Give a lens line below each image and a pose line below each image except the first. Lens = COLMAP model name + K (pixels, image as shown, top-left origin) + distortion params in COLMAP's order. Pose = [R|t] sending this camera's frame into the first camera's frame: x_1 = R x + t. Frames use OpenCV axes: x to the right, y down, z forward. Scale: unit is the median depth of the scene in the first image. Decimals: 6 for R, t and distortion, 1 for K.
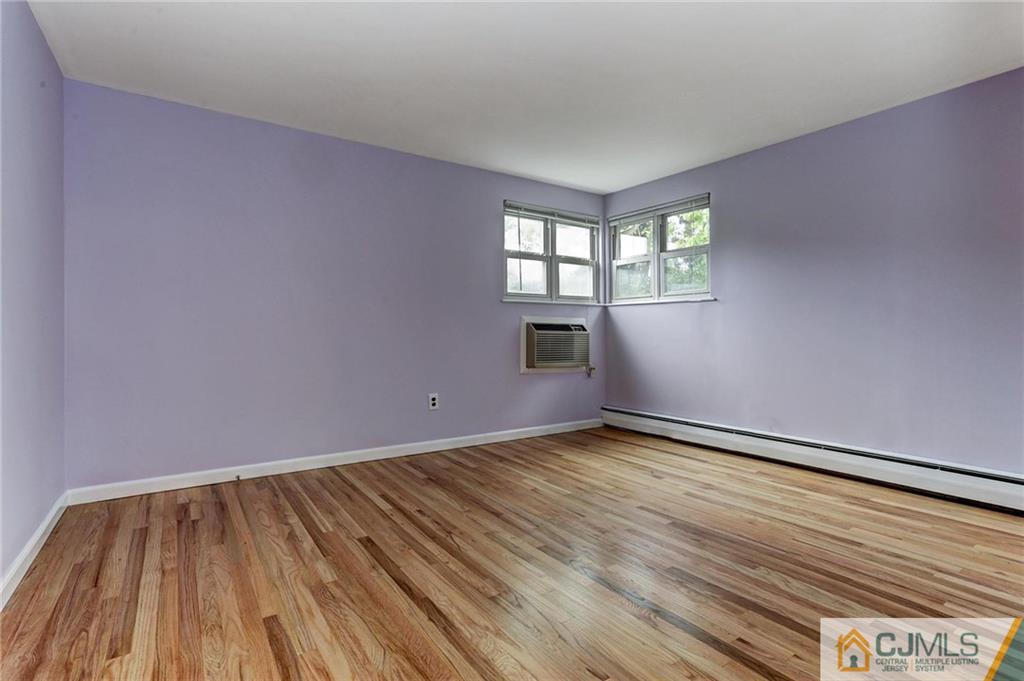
lens RADIAL K [[496.8, 0, 513.0], [0, 496.8, 334.3], [0, 0, 1]] dist [-0.021246, 0.005064]
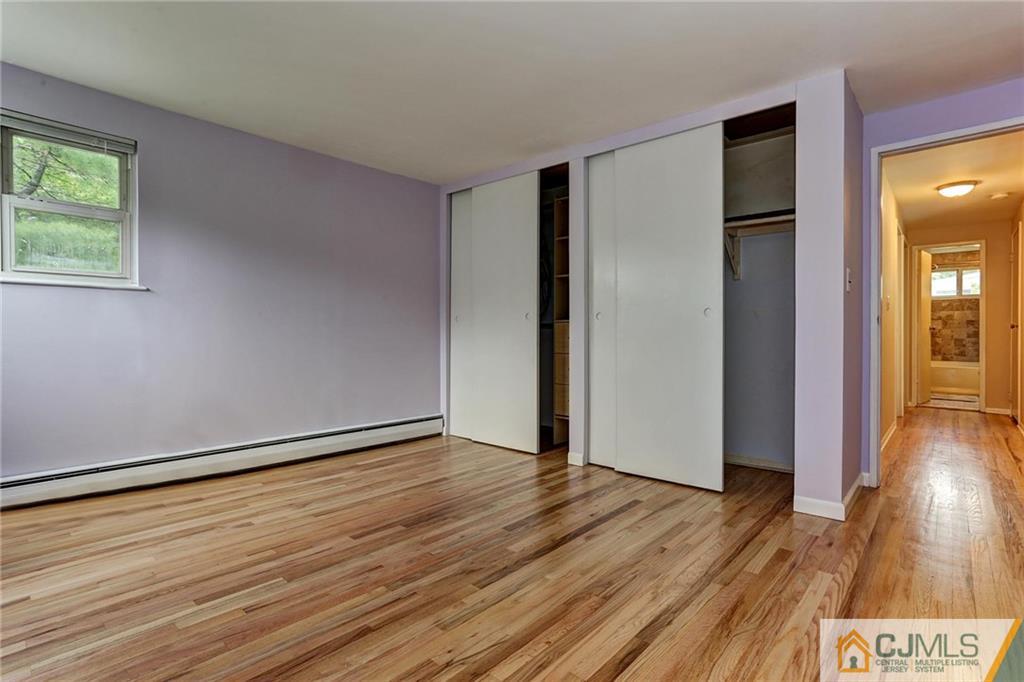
lens RADIAL K [[496.8, 0, 512.8], [0, 496.8, 339.8], [0, 0, 1]] dist [-0.021246, 0.005064]
pose [[-0.228969, -0.009728, 0.973385, -0.649280], [-0.000351, 0.999951, 0.009911, -0.003346], [-0.973434, 0.001927, -0.228961, 0.941135]]
